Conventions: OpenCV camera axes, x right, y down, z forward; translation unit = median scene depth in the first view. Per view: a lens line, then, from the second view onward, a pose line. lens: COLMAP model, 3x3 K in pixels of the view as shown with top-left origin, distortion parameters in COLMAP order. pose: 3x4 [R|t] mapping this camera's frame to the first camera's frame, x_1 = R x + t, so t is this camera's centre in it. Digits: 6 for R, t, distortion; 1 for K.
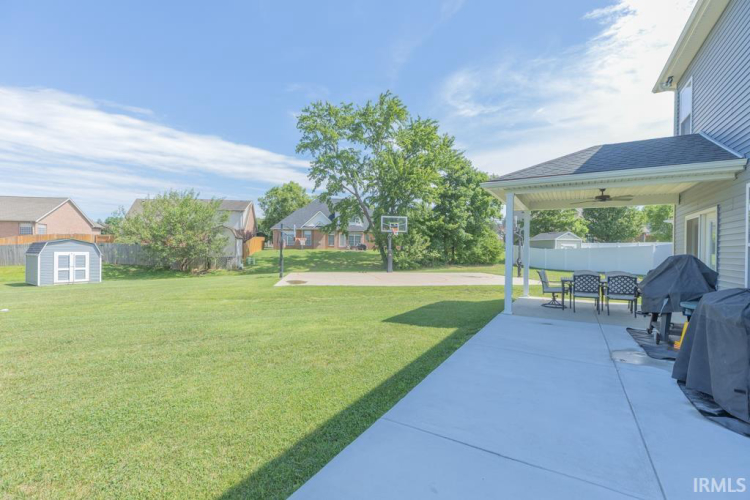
lens RADIAL K [[336.8, 0, 379.3], [0, 336.8, 235.7], [0, 0, 1]] dist [-0.003454, 0.002205]
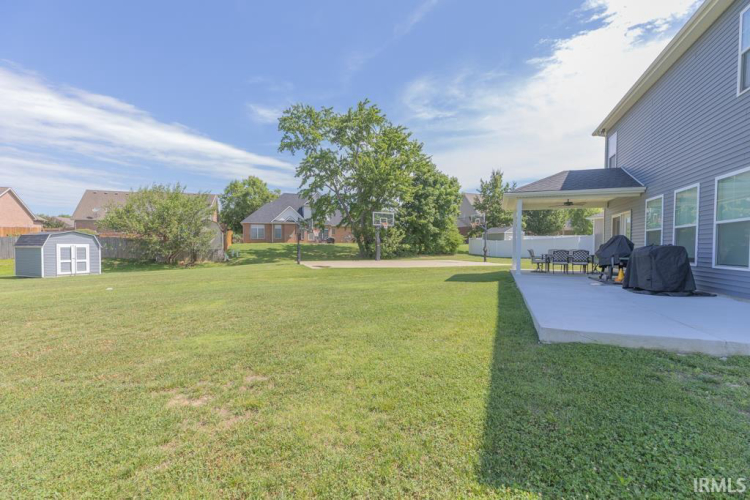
lens RADIAL K [[336.8, 0, 375.2], [0, 336.8, 239.3], [0, 0, 1]] dist [-0.003454, 0.002205]
pose [[0.986827, -0.003147, 0.161749, -0.127512], [-0.000967, 0.999678, 0.025349, 0.004824], [-0.161777, -0.025171, 0.986506, -0.111904]]
